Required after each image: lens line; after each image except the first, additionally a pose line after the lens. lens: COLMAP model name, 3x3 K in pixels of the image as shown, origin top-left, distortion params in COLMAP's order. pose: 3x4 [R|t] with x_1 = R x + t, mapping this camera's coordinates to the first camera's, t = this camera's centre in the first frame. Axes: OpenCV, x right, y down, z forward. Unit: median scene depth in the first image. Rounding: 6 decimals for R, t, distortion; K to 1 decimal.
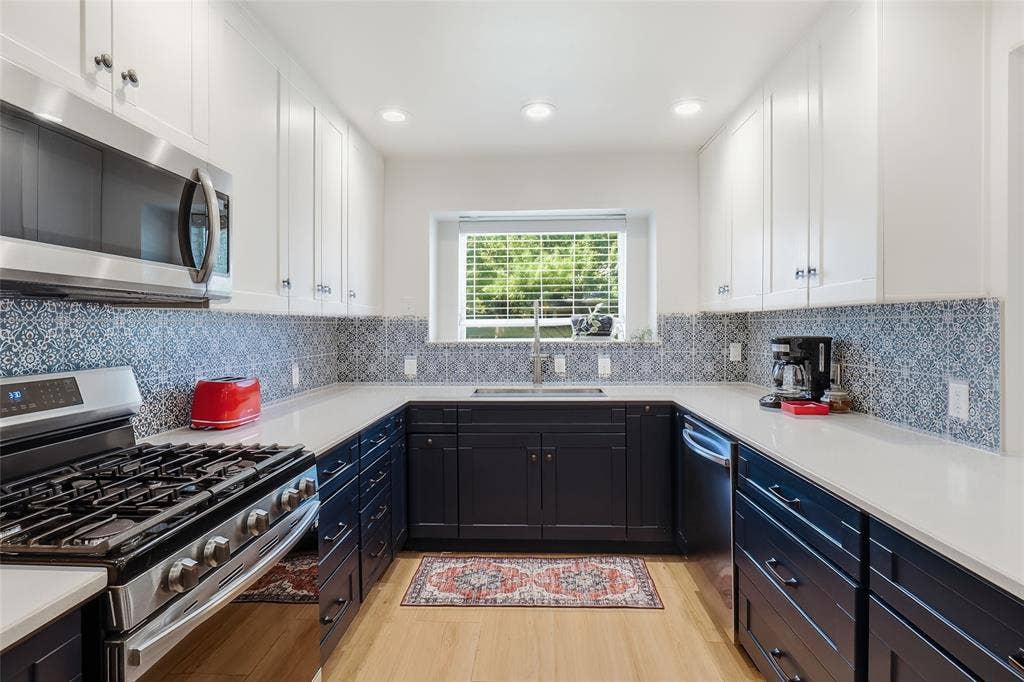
lens RADIAL K [[502.1, 0, 513.4], [0, 502.1, 326.7], [0, 0, 1]] dist [0.002337, -0.001218]
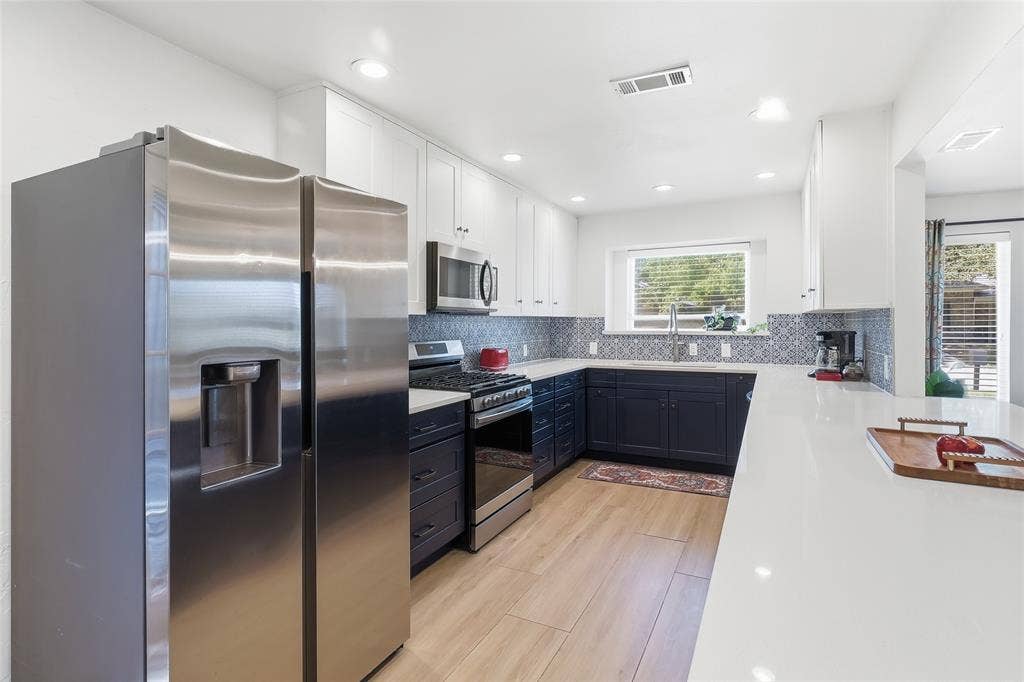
lens RADIAL K [[502.1, 0, 514.3], [0, 502.1, 332.4], [0, 0, 1]] dist [0.002337, -0.001218]
pose [[0.902322, 0.008951, -0.430970, 0.337997], [-0.000178, 0.999792, 0.020393, -0.003153], [0.431063, -0.018324, 0.902136, -0.706979]]
